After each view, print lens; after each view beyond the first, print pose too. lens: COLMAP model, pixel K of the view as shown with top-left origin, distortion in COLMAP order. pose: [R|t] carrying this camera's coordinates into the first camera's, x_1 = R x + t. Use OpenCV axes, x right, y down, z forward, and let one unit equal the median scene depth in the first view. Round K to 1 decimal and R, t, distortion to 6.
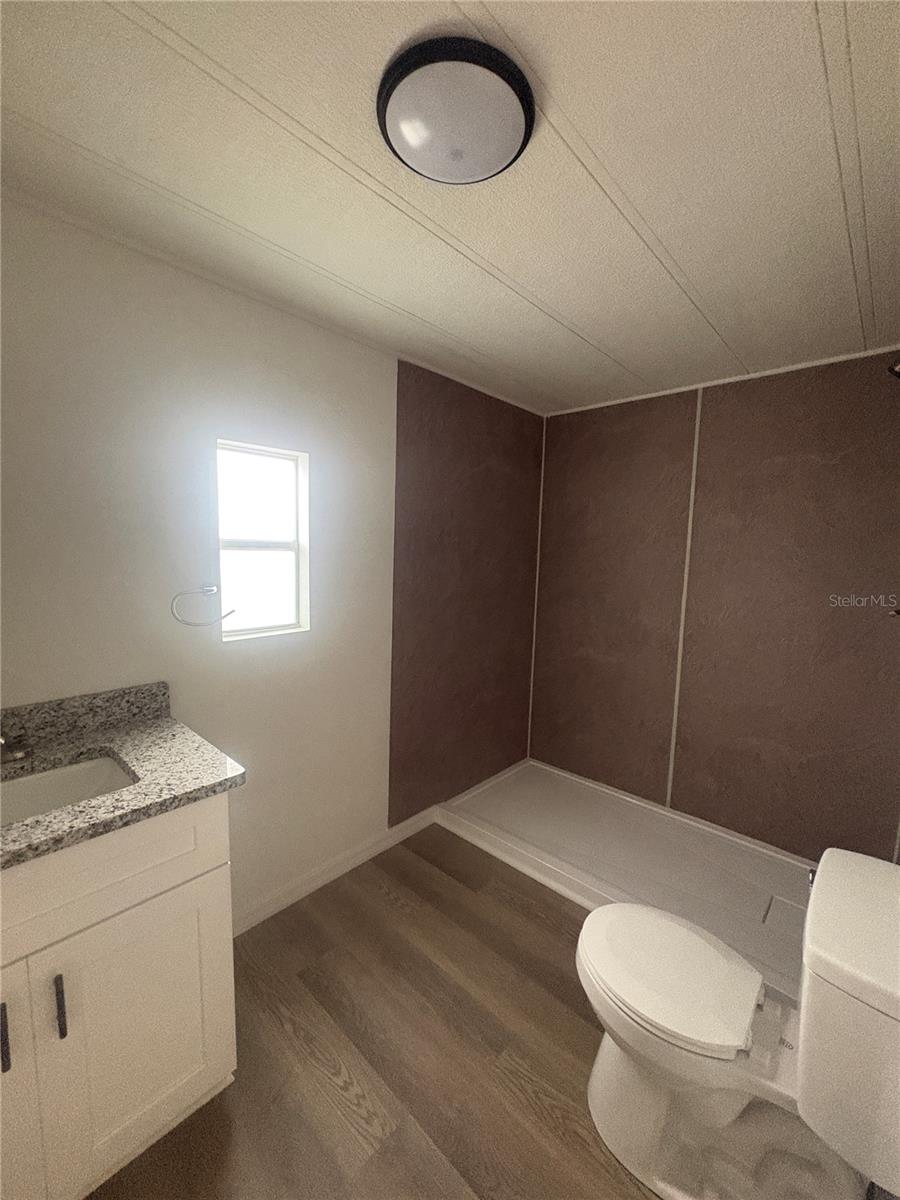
lens RADIAL K [[477.7, 0, 450.0], [0, 477.7, 600.0], [0, 0, 1]] dist [0.001248, 0.000092]
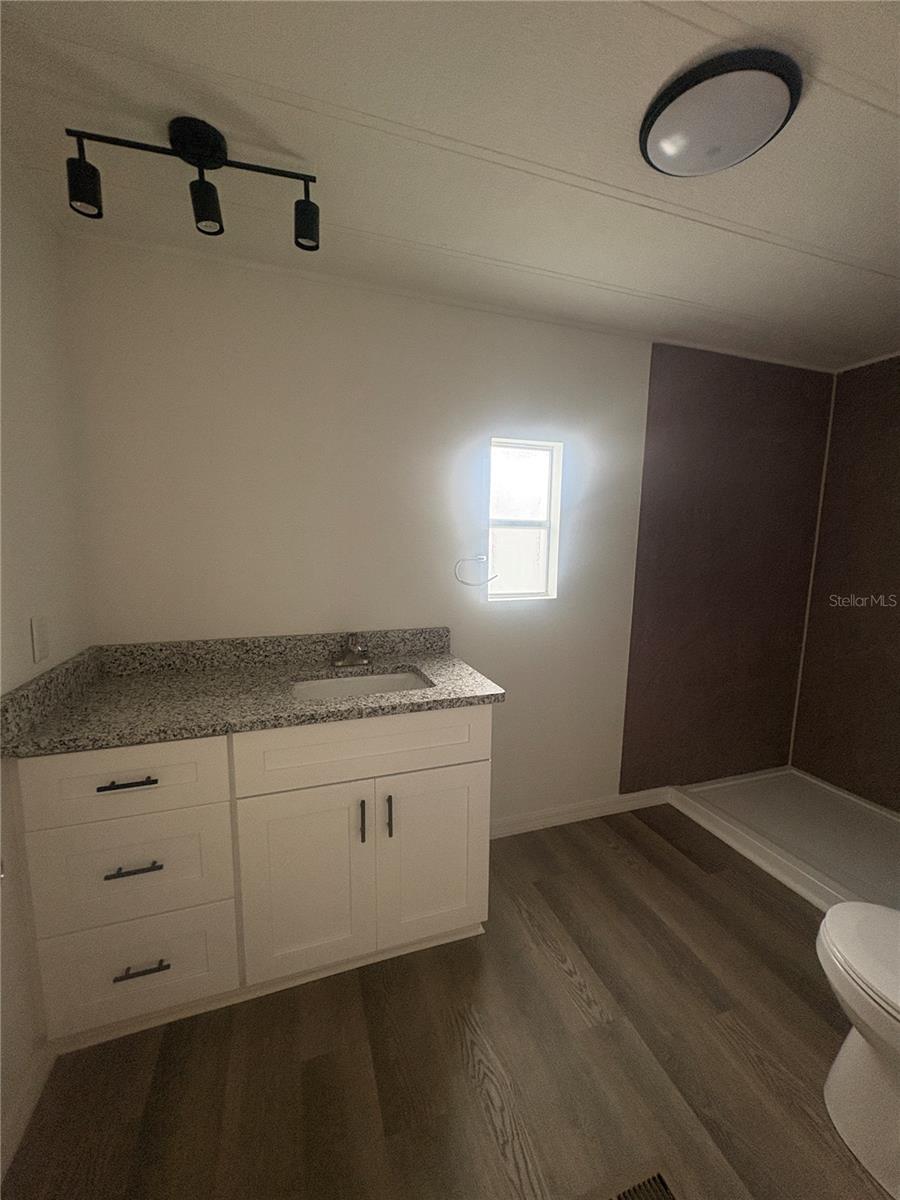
lens RADIAL K [[477.7, 0, 450.0], [0, 477.7, 600.0], [0, 0, 1]] dist [0.001248, 0.000092]
pose [[0.879906, 0.048531, -0.472663, 0.034339], [-0.043574, 0.998820, 0.021438, 0.075769], [0.473145, 0.001732, 0.880983, -0.181795]]
